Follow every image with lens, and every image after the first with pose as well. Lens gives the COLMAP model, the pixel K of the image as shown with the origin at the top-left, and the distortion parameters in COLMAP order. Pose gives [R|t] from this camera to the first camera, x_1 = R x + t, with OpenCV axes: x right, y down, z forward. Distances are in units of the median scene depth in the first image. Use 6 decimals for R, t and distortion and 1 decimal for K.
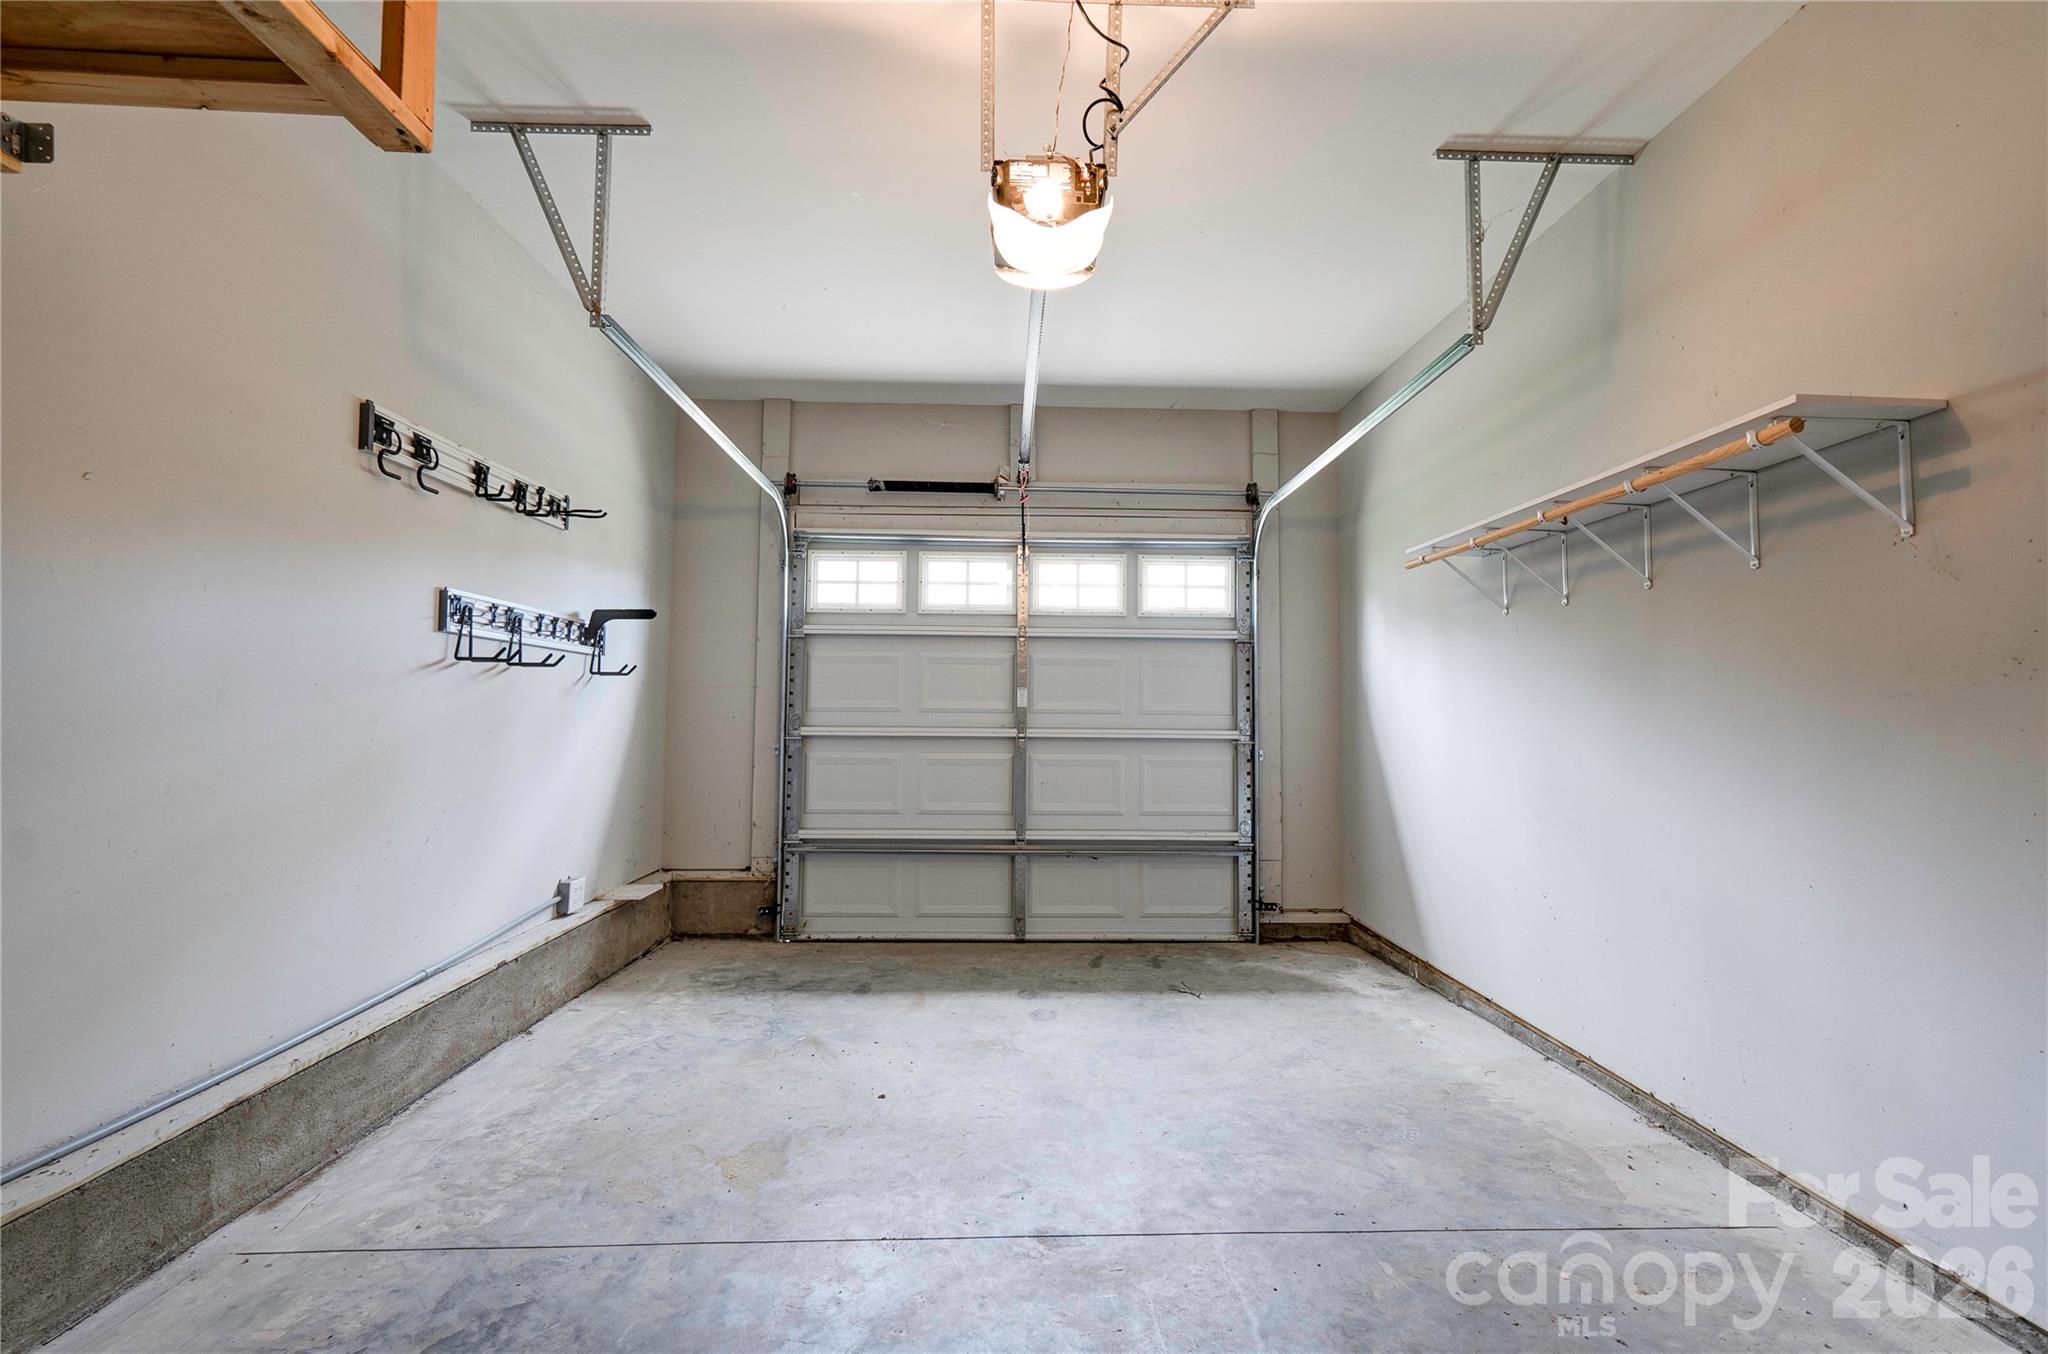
lens RADIAL K [[942.5, 0, 1024.9], [0, 942.5, 672.1], [0, 0, 1]] dist [0.001187, 0.008086]
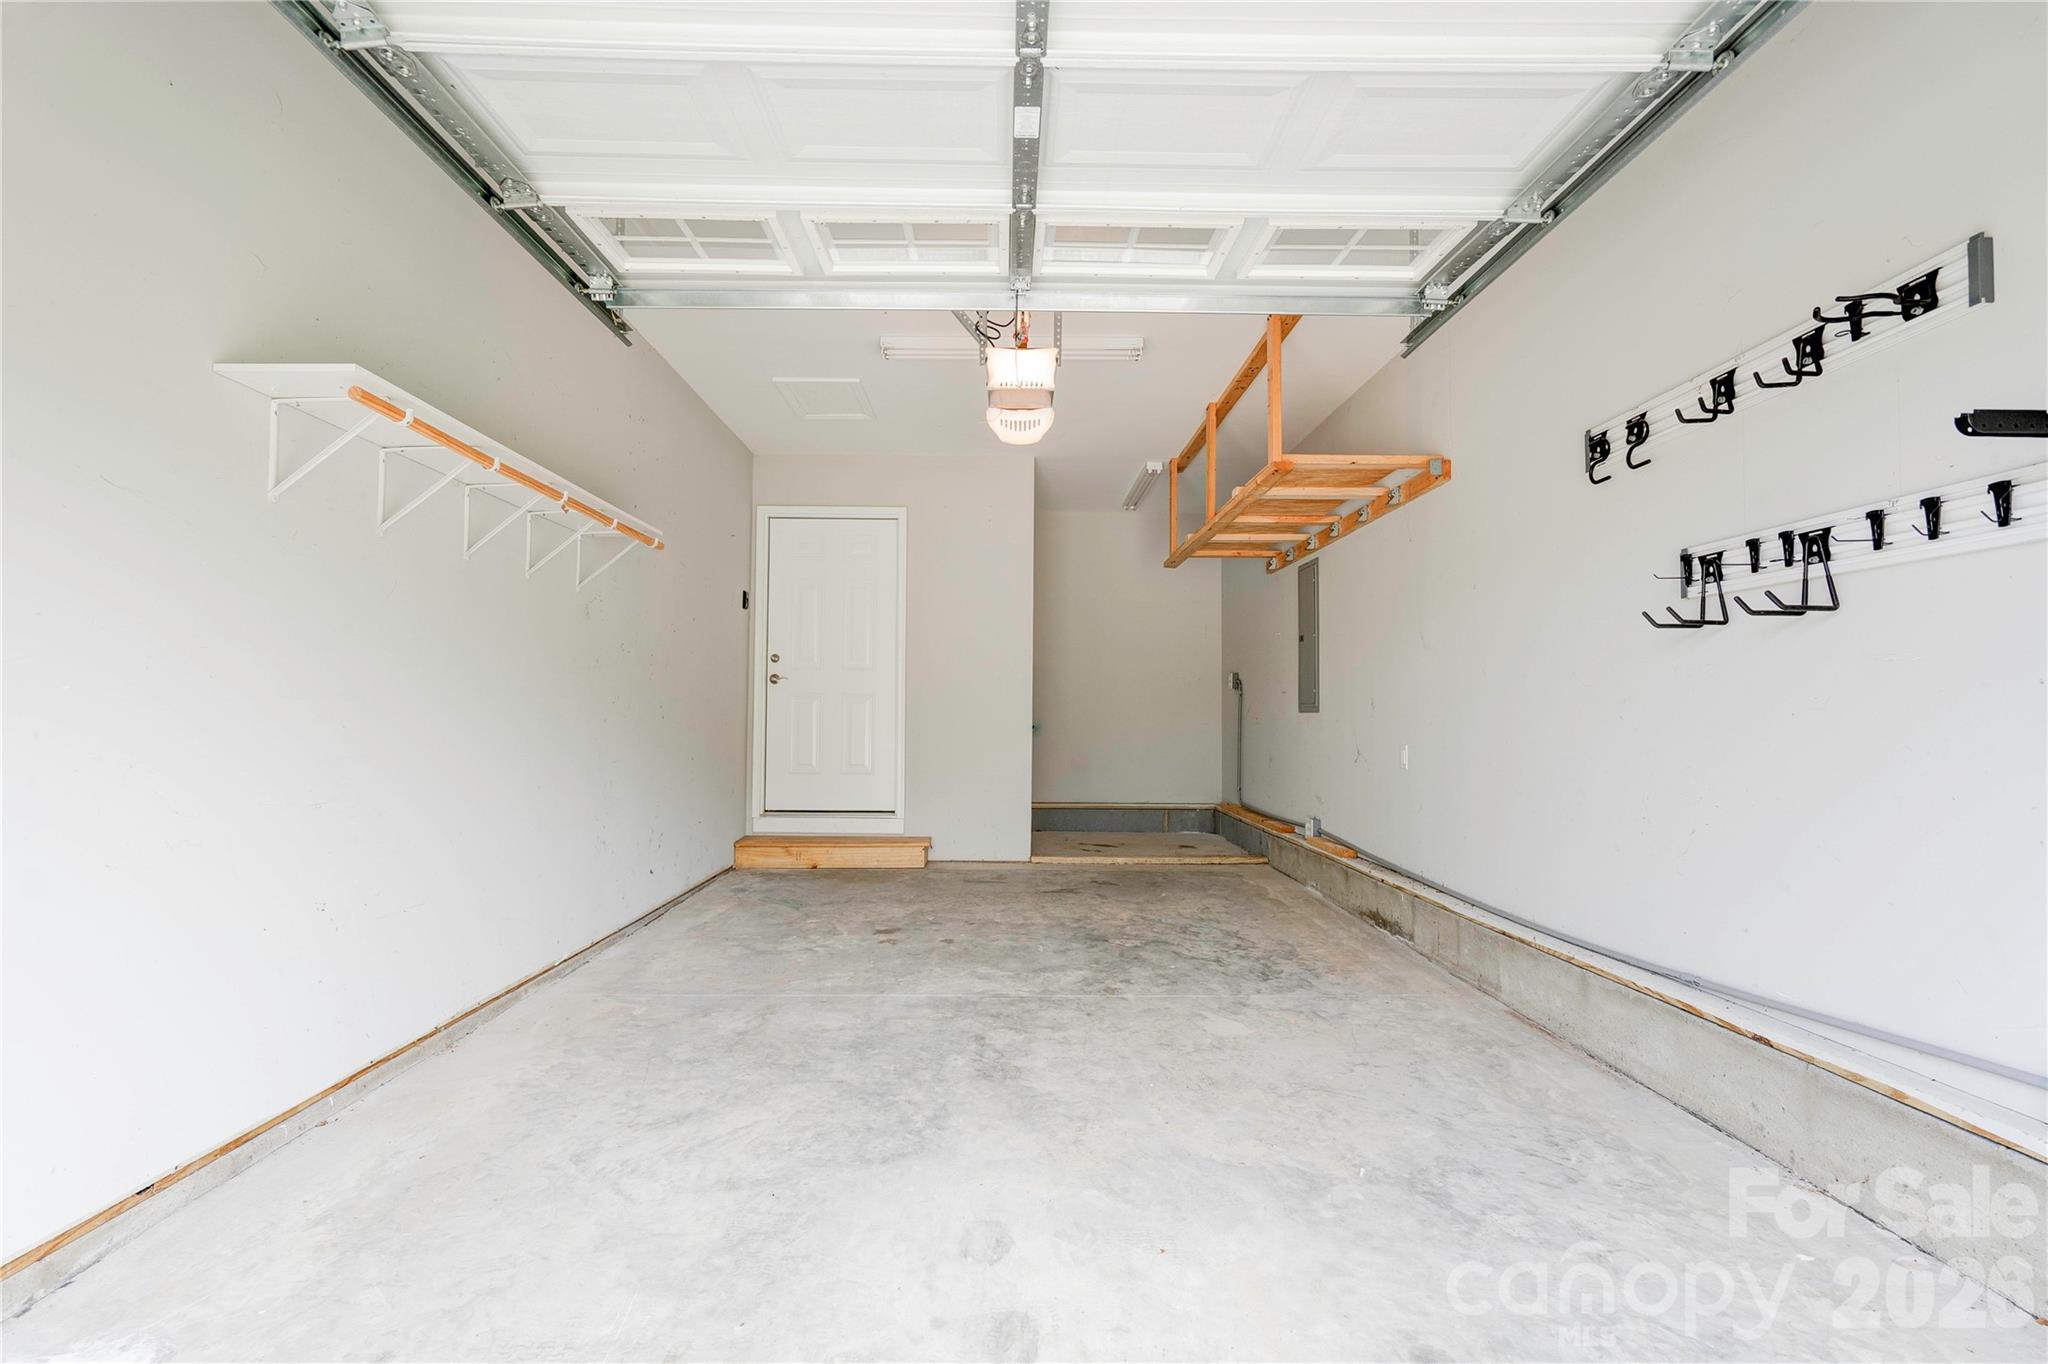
lens RADIAL K [[942.5, 0, 1006.2], [0, 942.5, 679.1], [0, 0, 1]] dist [0.001187, 0.008086]
pose [[-0.999596, -0.017604, 0.022311, 0.003457], [-0.019464, 0.996098, -0.086076, 0.136546], [-0.020709, -0.086475, -0.996039, 2.137504]]
